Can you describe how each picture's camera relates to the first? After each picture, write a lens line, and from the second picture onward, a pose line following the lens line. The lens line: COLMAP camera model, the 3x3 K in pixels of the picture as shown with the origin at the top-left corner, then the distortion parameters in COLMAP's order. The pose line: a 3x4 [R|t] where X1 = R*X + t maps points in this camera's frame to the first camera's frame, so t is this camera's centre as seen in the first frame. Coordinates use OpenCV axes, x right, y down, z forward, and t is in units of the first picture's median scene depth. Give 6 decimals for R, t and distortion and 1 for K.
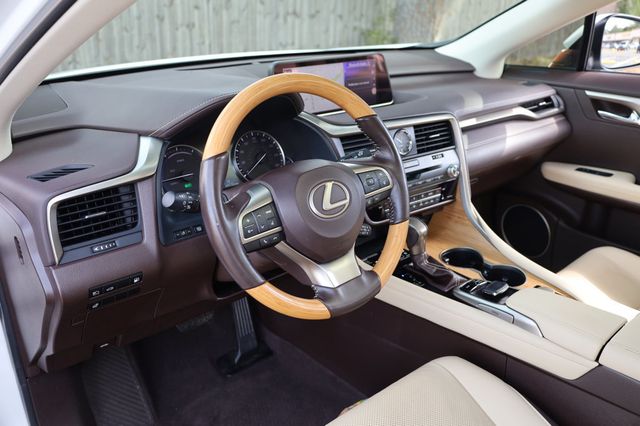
lens RADIAL K [[564.0, 0, 337.2], [0, 564.0, 209.7], [0, 0, 1]] dist [-0.012959, 0.011810]
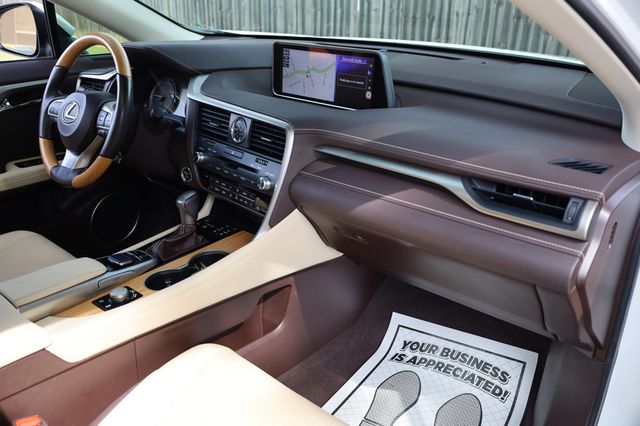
lens RADIAL K [[564.0, 0, 308.0], [0, 564.0, 219.3], [0, 0, 1]] dist [-0.012959, 0.011810]
pose [[0.088641, 0.394260, -0.914714, 0.980845], [-0.359444, 0.869112, 0.339772, -0.324995], [0.928947, 0.298671, 0.218753, 0.833159]]
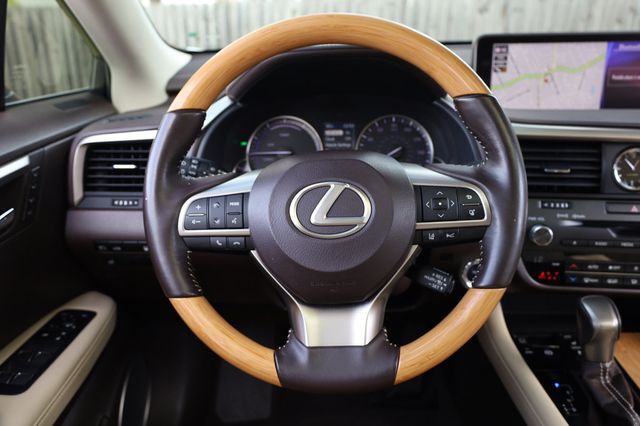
lens RADIAL K [[523.6, 0, 321.3], [0, 523.6, 214.5], [0, 0, 1]] dist [0.000183, -0.012137]
pose [[0.707173, 0.231445, -0.668087, 0.228599], [-0.238566, 0.967600, 0.082681, -0.036874], [0.665577, 0.100913, 0.739475, 0.346650]]
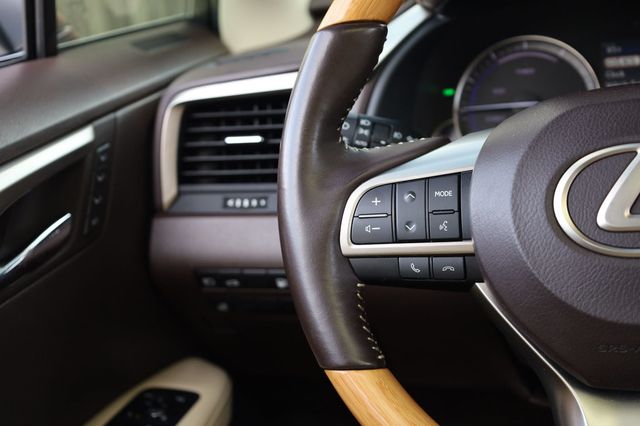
lens RADIAL K [[914.6, 0, 319.6], [0, 914.6, 213.3], [0, 0, 1]] dist [-0.005756, 0.000000]
pose [[0.505640, 0.202628, -0.838612, 0.199635], [-0.196490, 0.973530, 0.116754, -0.022284], [0.840072, 0.105744, 0.532070, 0.359810]]
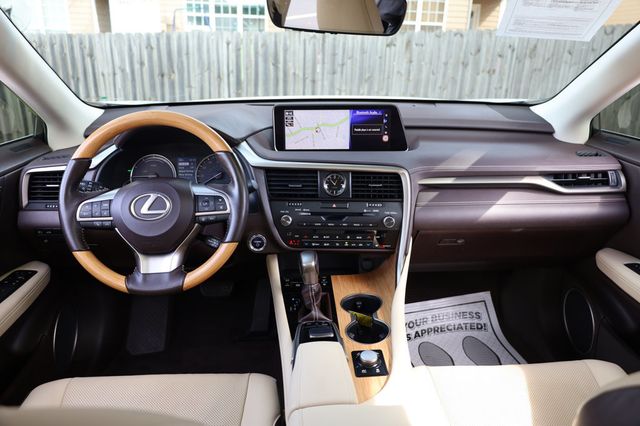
lens RADIAL K [[497.0, 0, 327.8], [0, 497.0, 215.9], [0, 0, 1]] dist [-0.010181, -0.001665]
pose [[0.776339, 0.212284, -0.593492, 0.615234], [-0.229389, 0.972167, 0.047670, -0.091436], [0.587093, 0.099133, 0.803427, 0.194204]]
